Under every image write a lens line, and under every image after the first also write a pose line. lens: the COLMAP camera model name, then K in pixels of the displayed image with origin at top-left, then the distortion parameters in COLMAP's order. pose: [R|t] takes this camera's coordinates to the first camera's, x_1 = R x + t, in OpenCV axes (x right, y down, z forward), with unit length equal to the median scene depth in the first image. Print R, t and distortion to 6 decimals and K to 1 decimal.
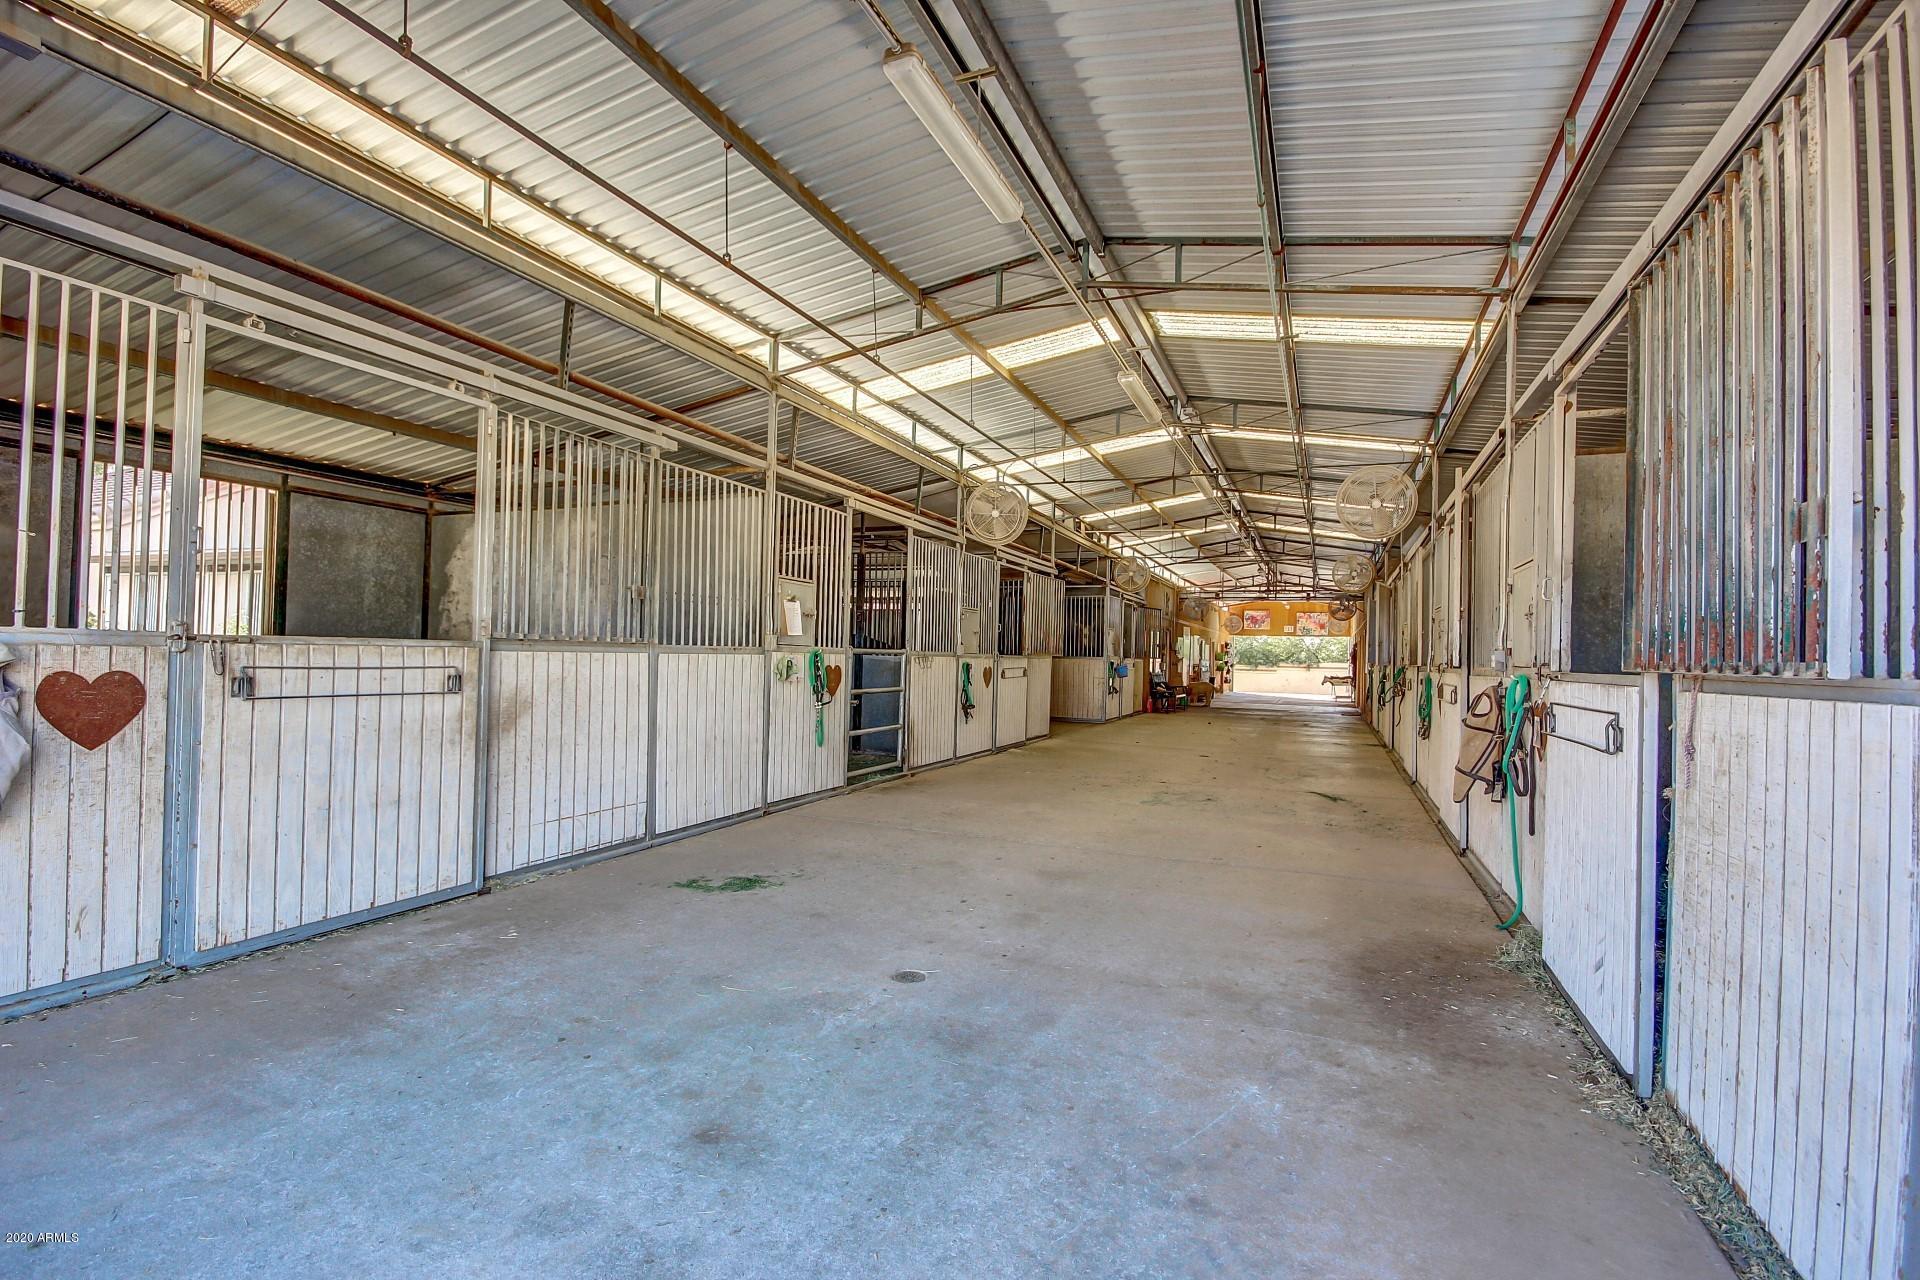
lens RADIAL K [[894.2, 0, 952.0], [0, 894.2, 646.4], [0, 0, 1]] dist [0.004724, -0.007577]
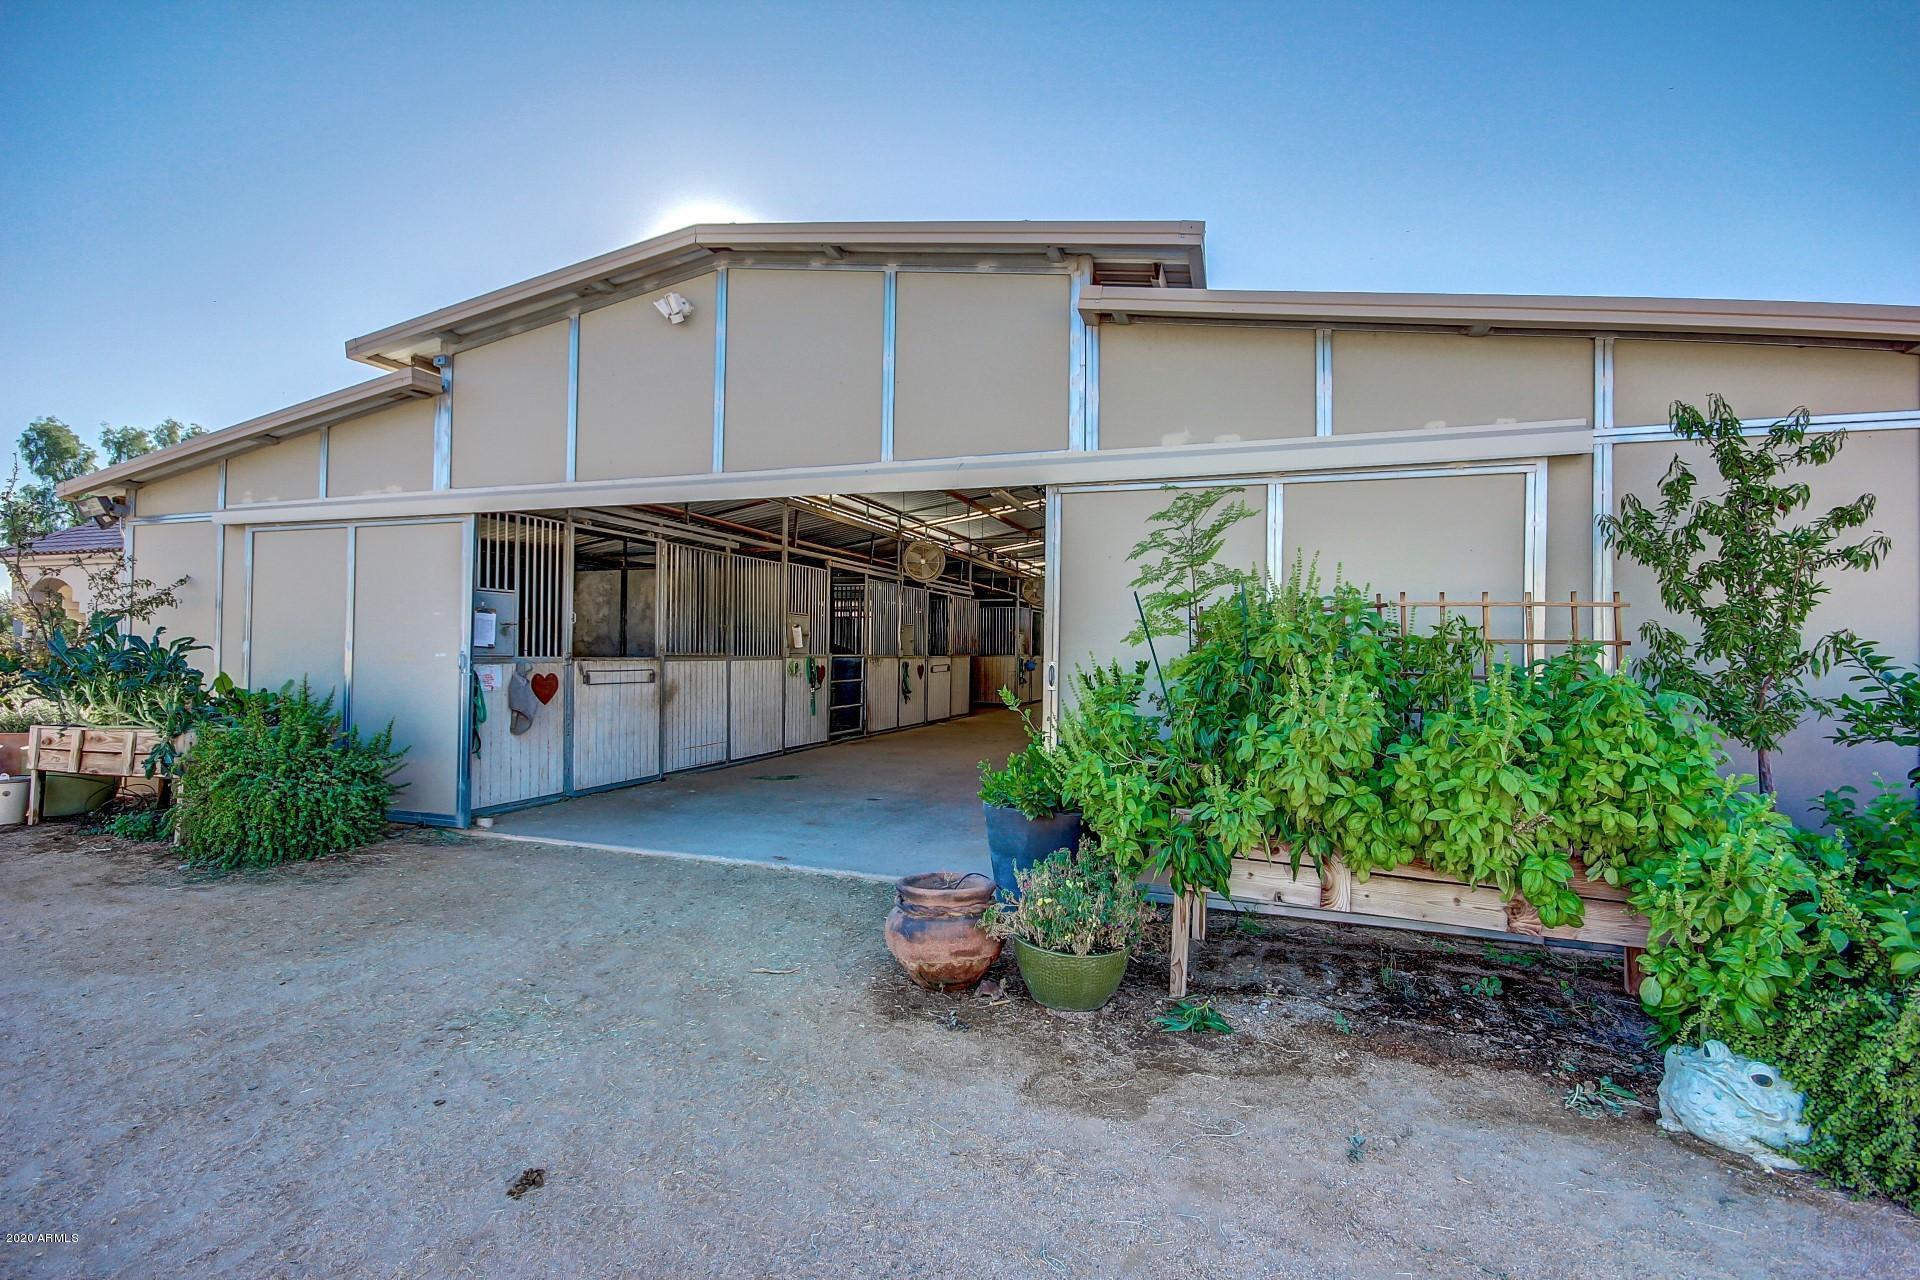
lens RADIAL K [[894.2, 0, 952.0], [0, 894.2, 646.4], [0, 0, 1]] dist [0.004724, -0.007577]
pose [[0.998242, -0.012669, 0.057906, 0.008555], [0.012388, 0.999910, 0.005205, -0.014503], [-0.057967, -0.004479, 0.998308, -0.487162]]
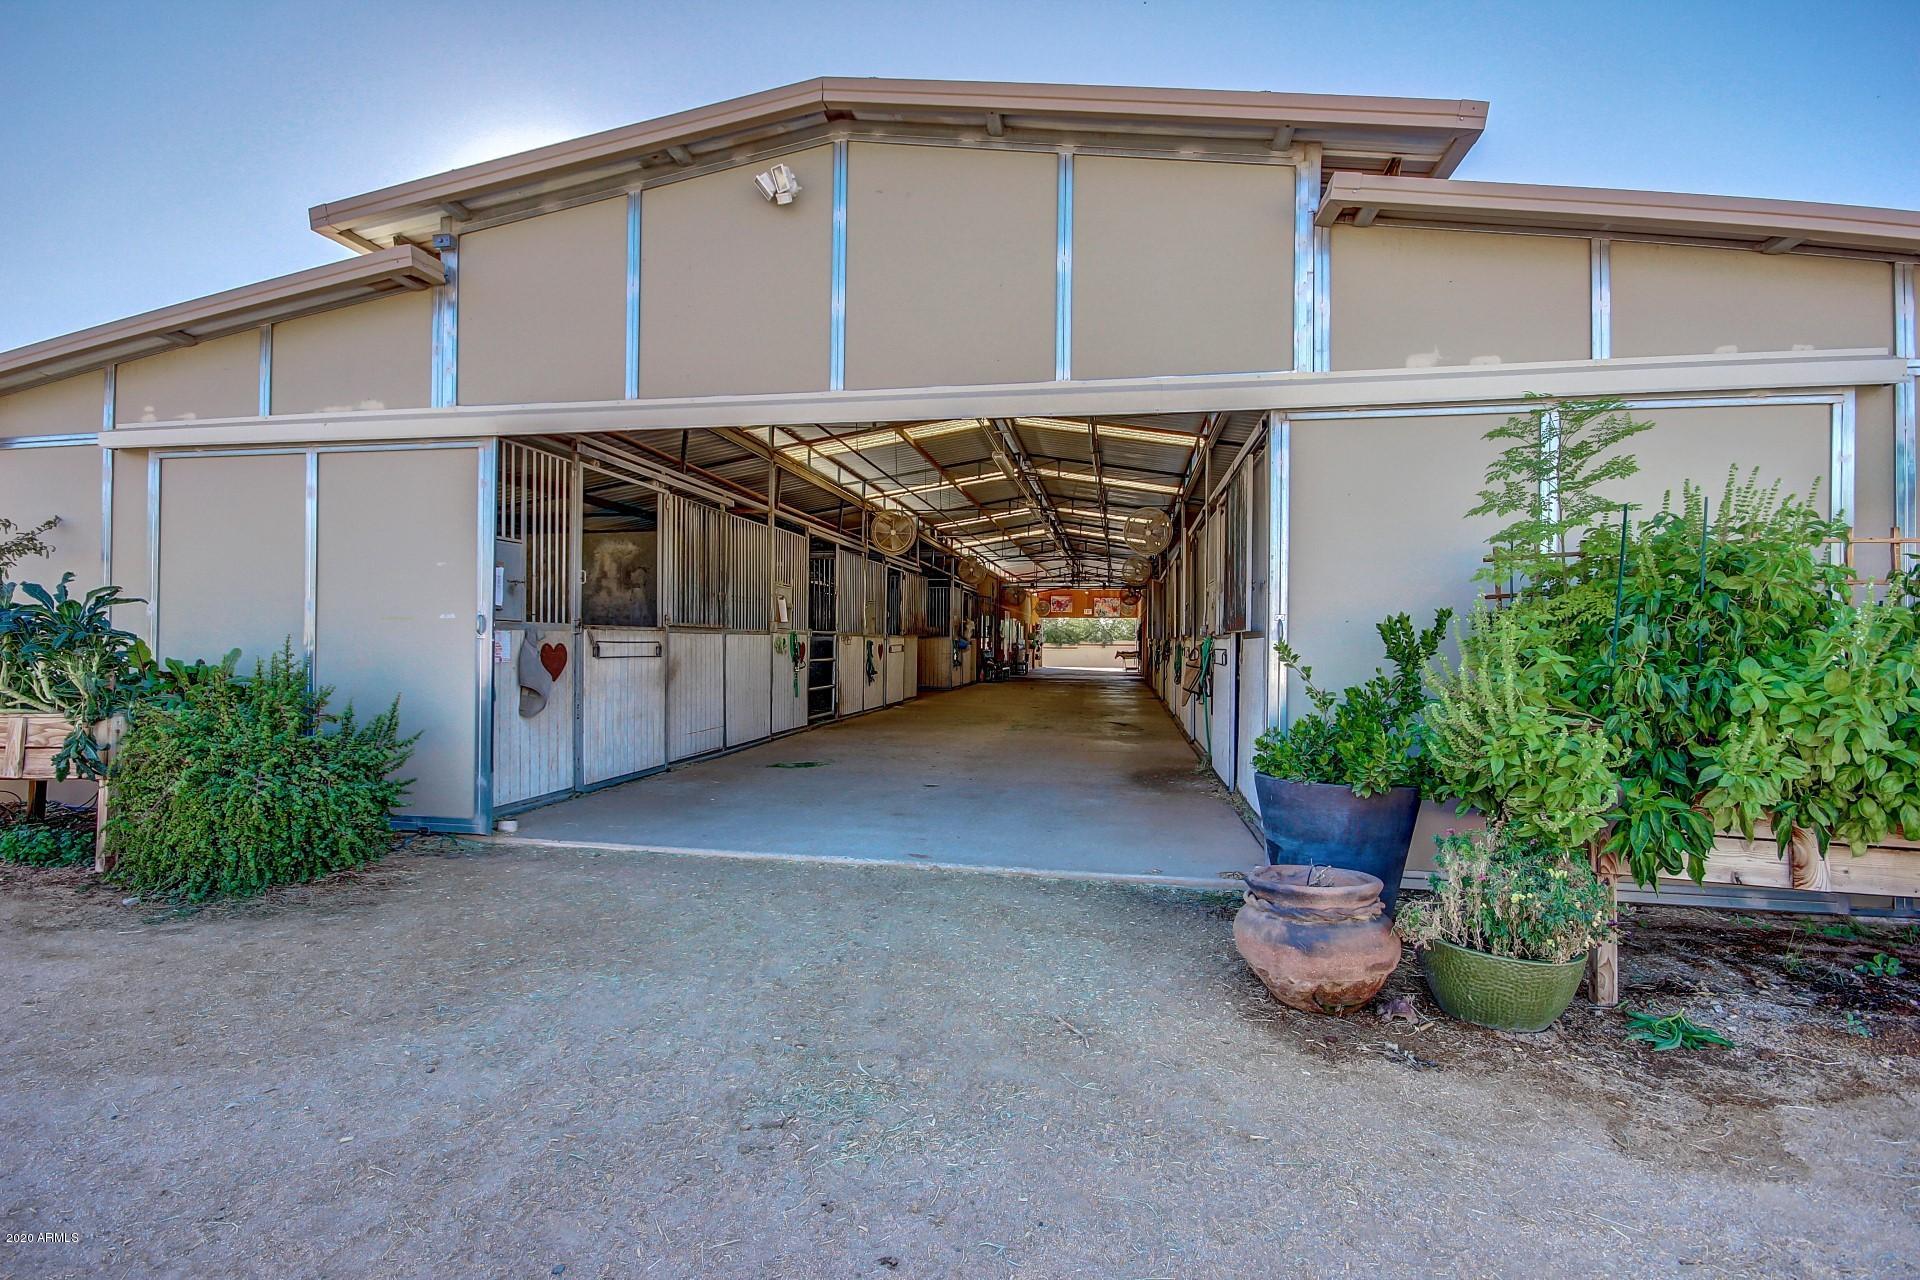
lens RADIAL K [[894.2, 0, 952.0], [0, 894.2, 646.4], [0, 0, 1]] dist [0.004724, -0.007577]
pose [[0.977416, -0.017039, 0.210637, -0.157274], [0.013248, 0.999724, 0.019396, 0.002330], [-0.210909, -0.016168, 0.977372, -0.374712]]
